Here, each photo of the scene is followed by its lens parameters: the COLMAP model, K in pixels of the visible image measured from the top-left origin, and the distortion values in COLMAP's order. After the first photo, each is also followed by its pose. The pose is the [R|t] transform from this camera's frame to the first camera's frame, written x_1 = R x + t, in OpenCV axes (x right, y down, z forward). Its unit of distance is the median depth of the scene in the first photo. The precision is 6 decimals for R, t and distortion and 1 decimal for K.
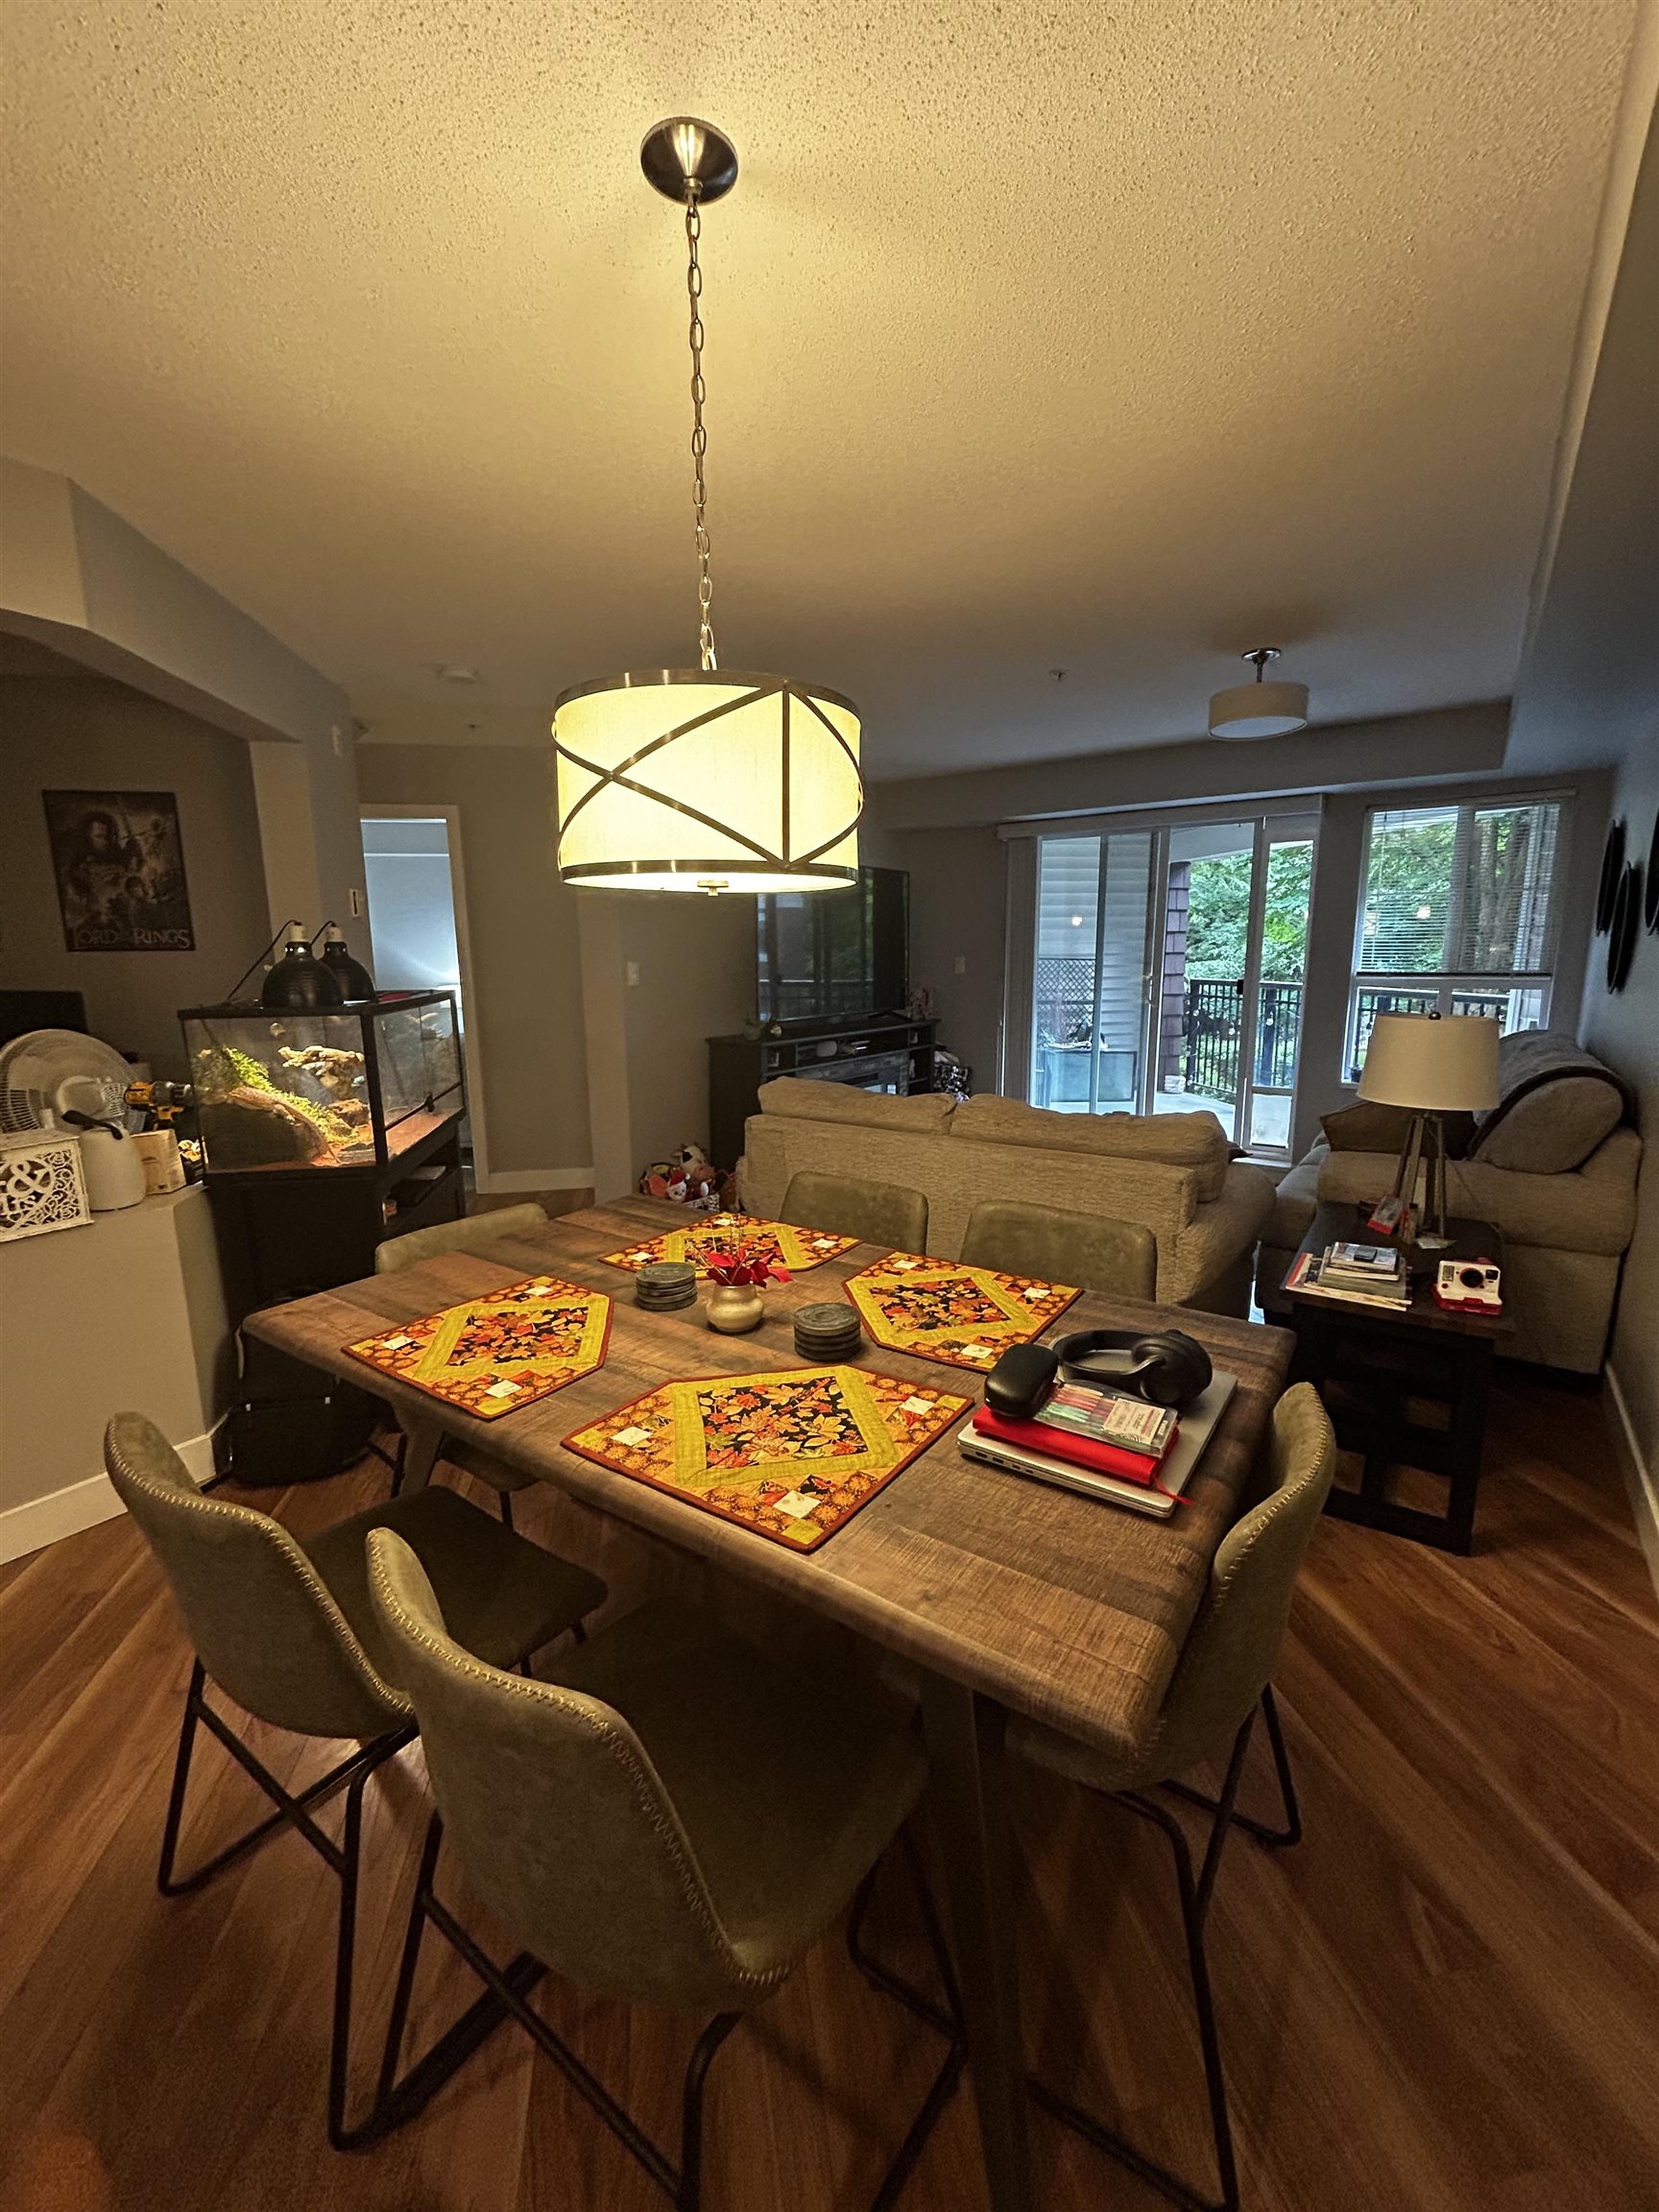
lens RADIAL K [[893.5, 0, 834.8], [0, 893.5, 1109.7], [0, 0, 1]] dist [-0.002610, 0.000445]
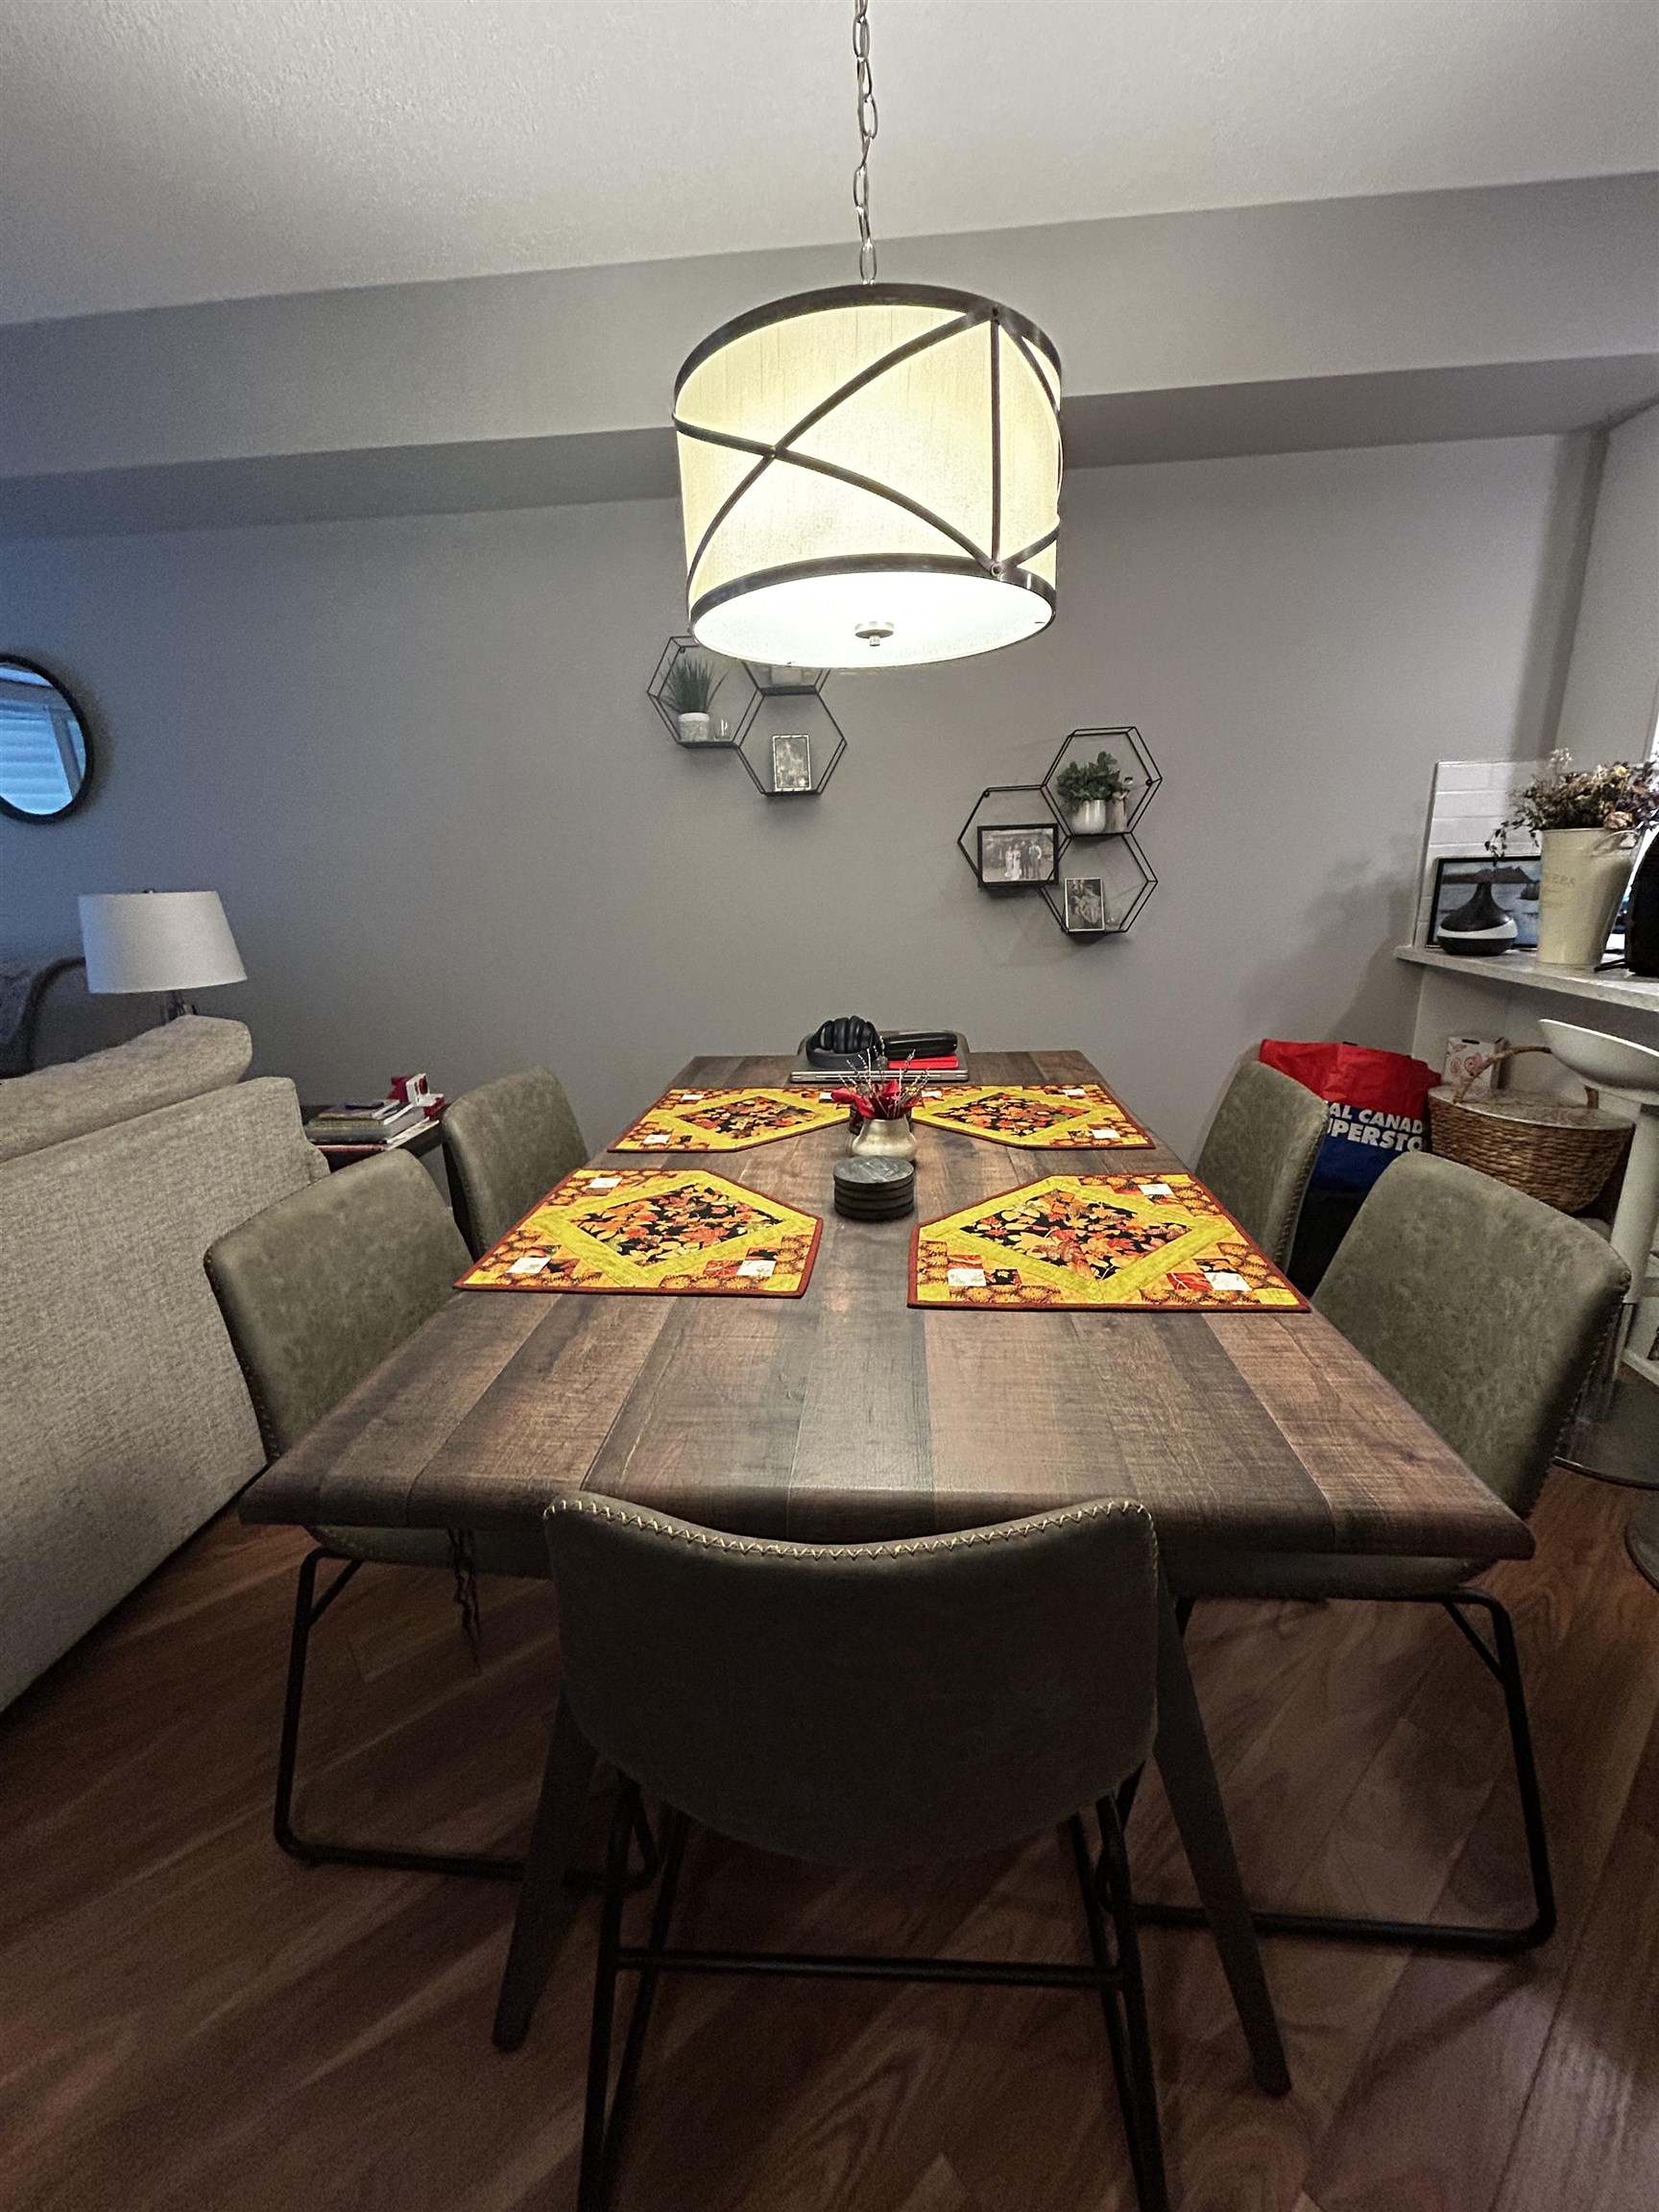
lens RADIAL K [[893.5, 0, 834.8], [0, 893.5, 1109.7], [0, 0, 1]] dist [-0.002610, 0.000445]
pose [[-0.497742, -0.206612, 0.842357, -0.784853], [0.193549, 0.920261, 0.340087, -0.117304], [-0.845453, 0.332313, -0.418063, 1.327642]]
